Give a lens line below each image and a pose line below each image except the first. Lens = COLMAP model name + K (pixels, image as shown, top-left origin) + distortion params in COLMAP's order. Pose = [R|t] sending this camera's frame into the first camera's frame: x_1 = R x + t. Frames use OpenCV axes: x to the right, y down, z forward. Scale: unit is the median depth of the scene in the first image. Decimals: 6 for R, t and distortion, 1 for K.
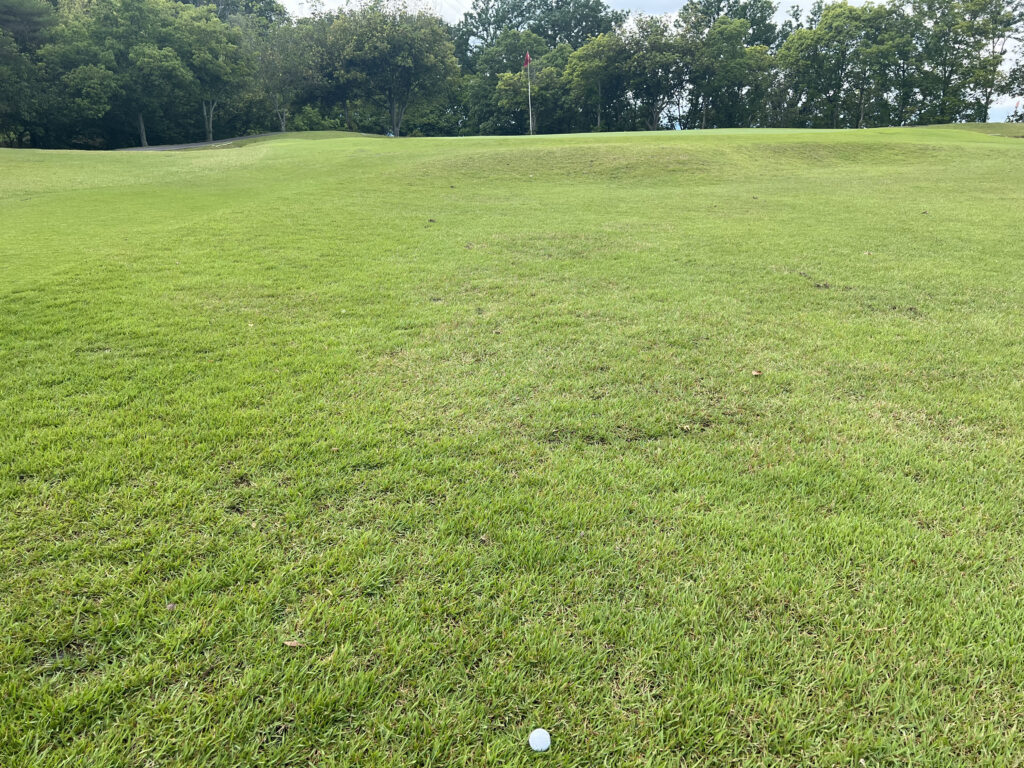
lens RADIAL K [[773.3, 0, 512.0], [0, 773.3, 384.0], [0, 0, 1]] dist [0.041368, -0.055416]
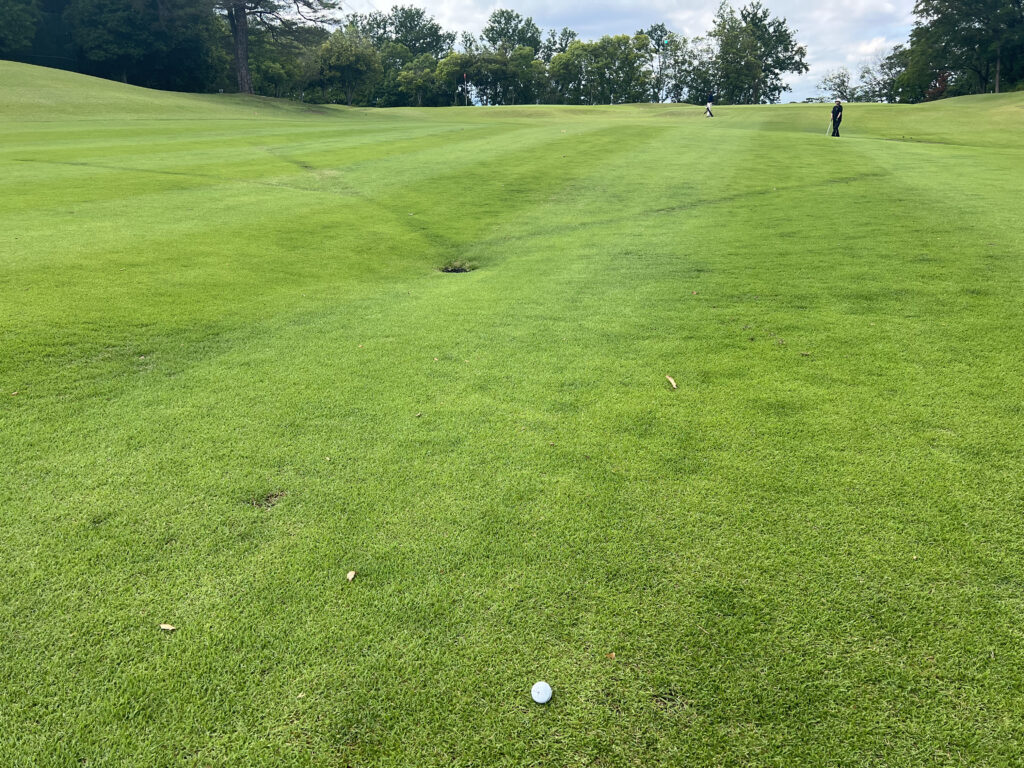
lens RADIAL K [[773.3, 0, 512.0], [0, 773.3, 384.0], [0, 0, 1]] dist [0.041368, -0.055416]
pose [[0.957227, -0.091878, 0.274361, -0.323568], [0.084470, 0.995673, 0.038723, 0.259470], [-0.276732, -0.013892, 0.960847, -0.779090]]
